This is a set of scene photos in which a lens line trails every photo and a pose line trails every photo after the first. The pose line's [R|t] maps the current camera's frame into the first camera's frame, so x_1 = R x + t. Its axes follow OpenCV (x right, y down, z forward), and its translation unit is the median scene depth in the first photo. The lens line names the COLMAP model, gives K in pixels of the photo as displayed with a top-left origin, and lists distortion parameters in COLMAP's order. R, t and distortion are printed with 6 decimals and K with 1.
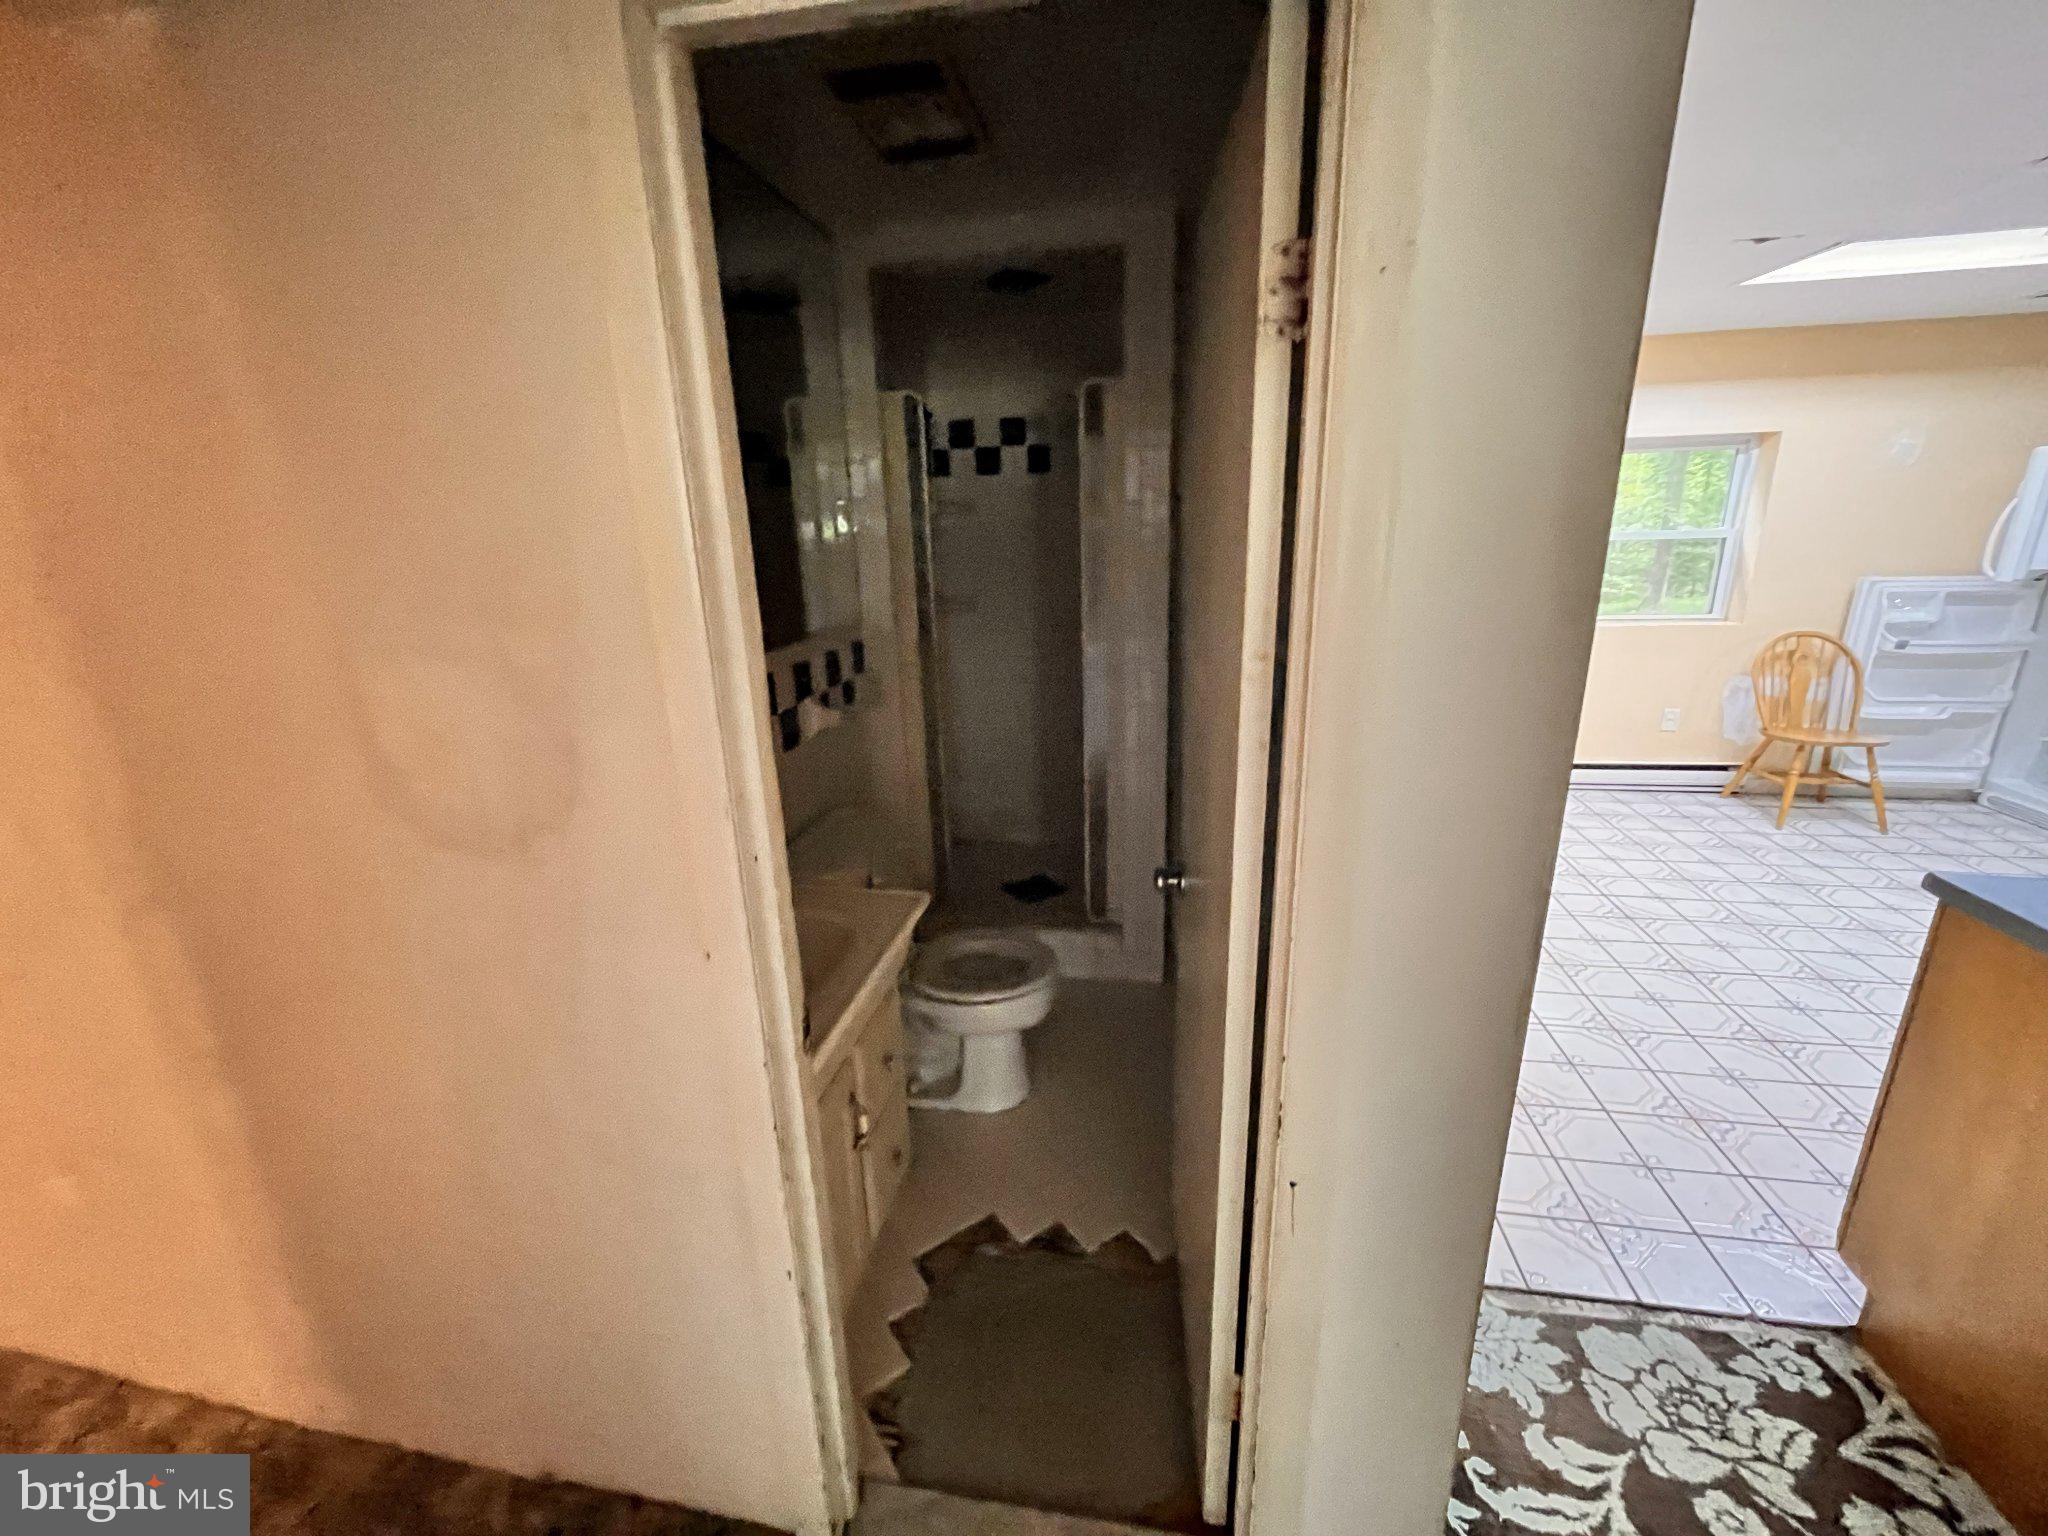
lens RADIAL K [[834.3, 0, 1020.8], [0, 834.3, 770.5], [0, 0, 1]] dist [0.002945, -0.001120]
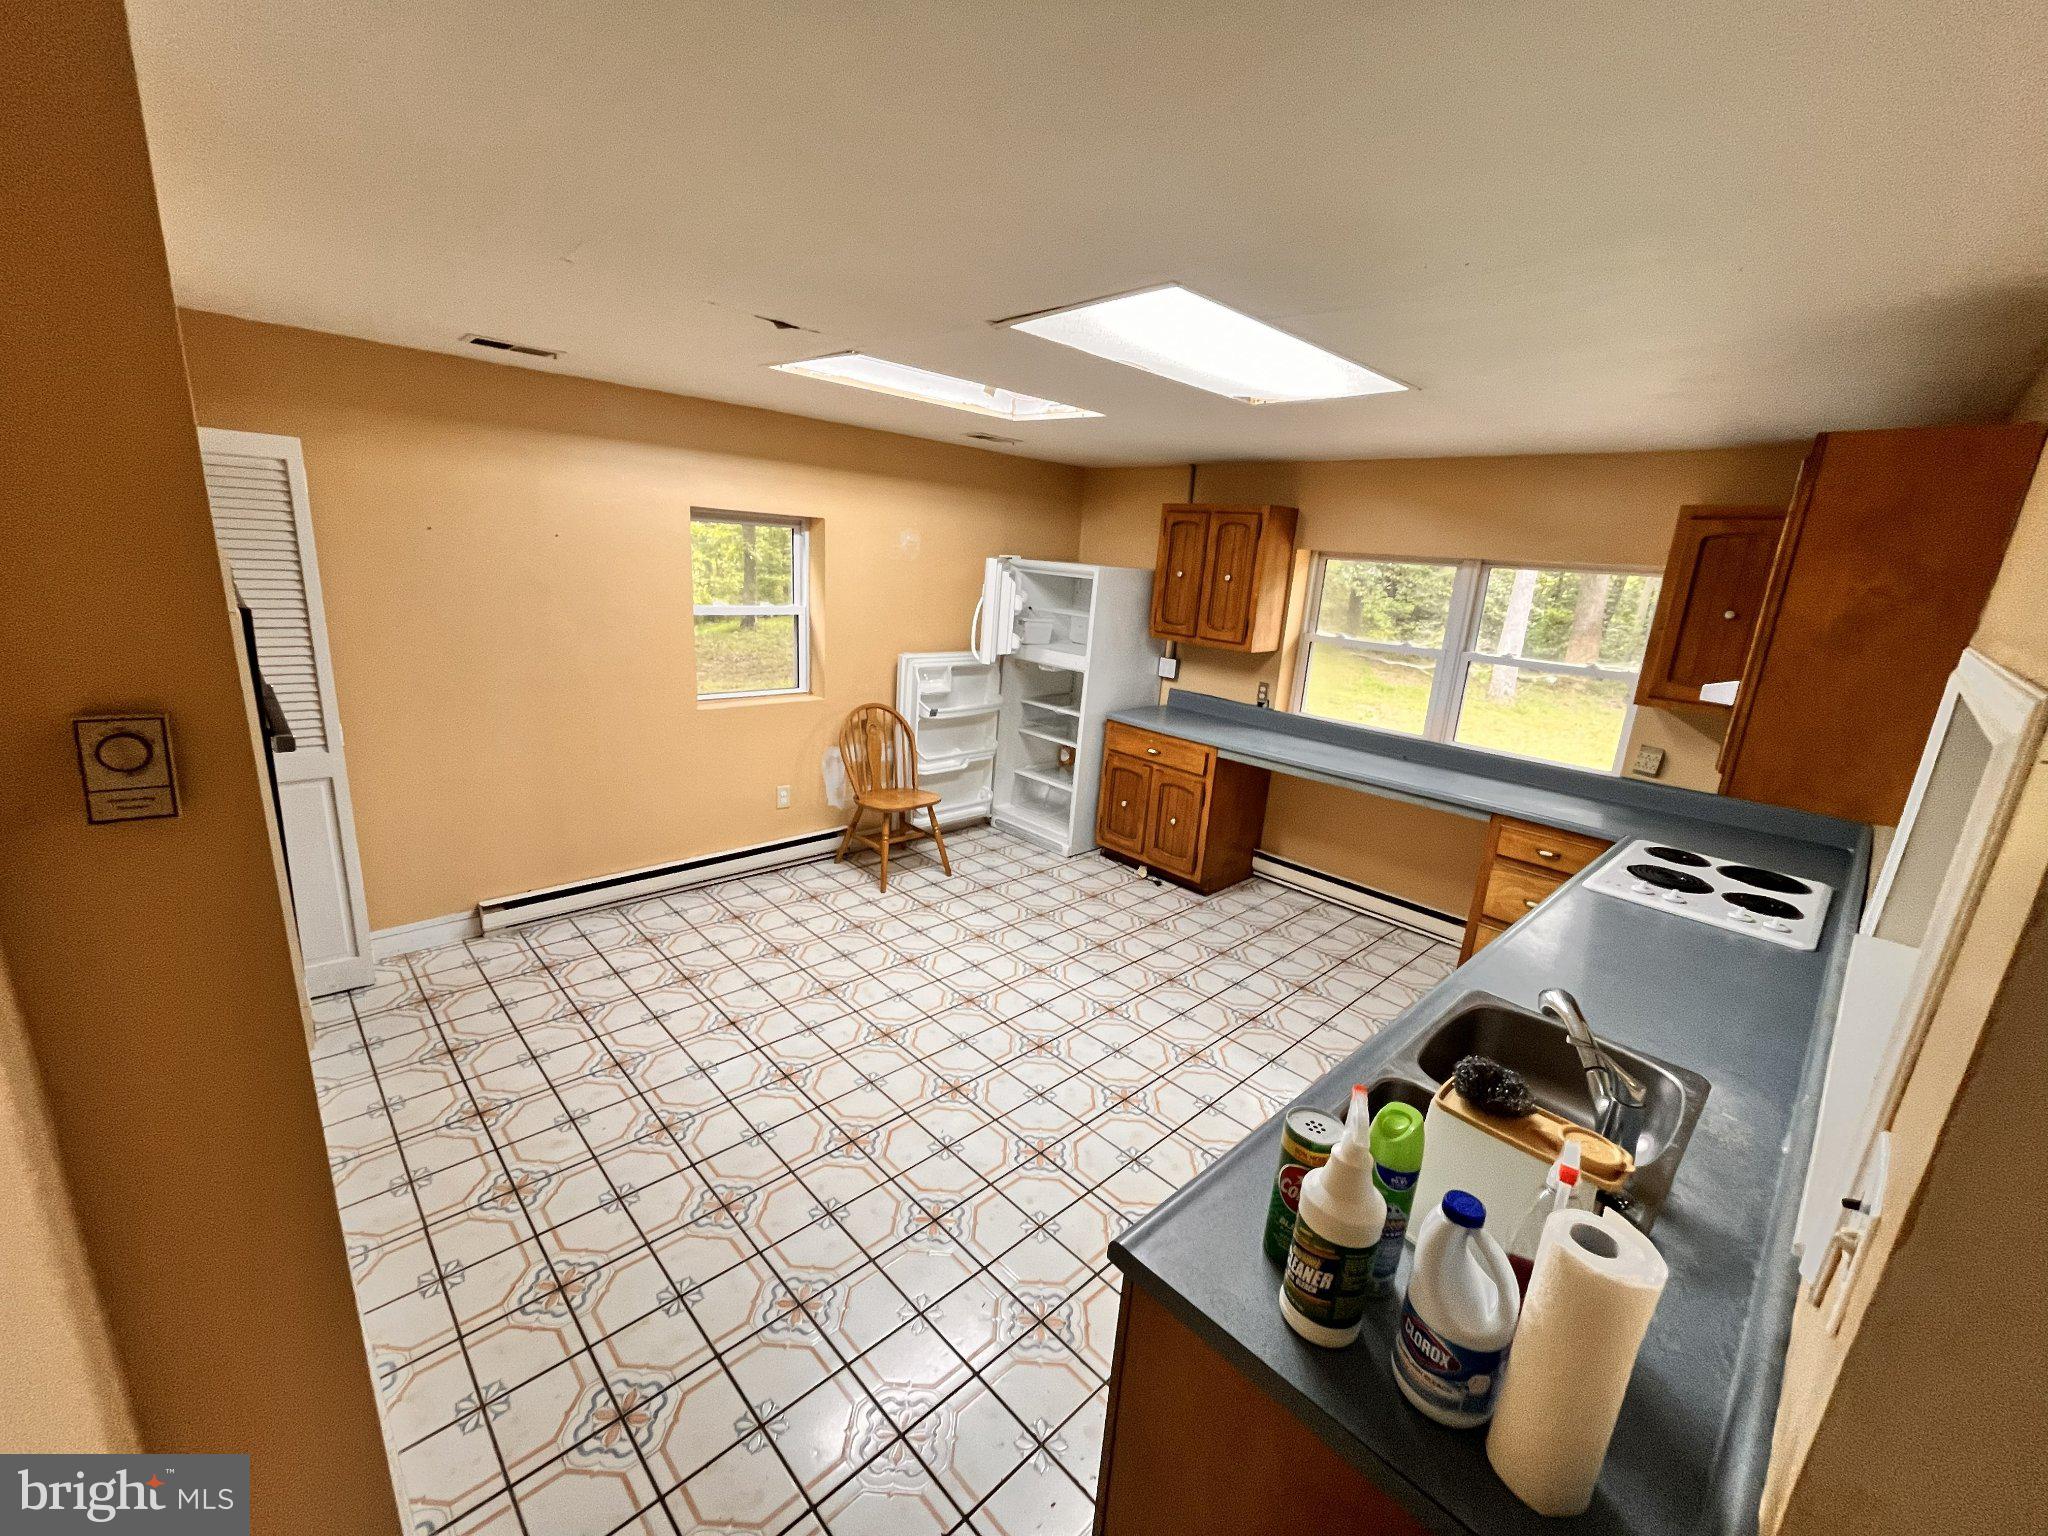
lens RADIAL K [[834.3, 0, 1022.8], [0, 834.3, 765.7], [0, 0, 1]] dist [0.002945, -0.001120]
pose [[0.581672, -0.137668, 0.801689, 0.169293], [0.149249, 0.986905, 0.061185, -0.122510], [-0.799614, 0.084062, 0.594601, 0.199622]]
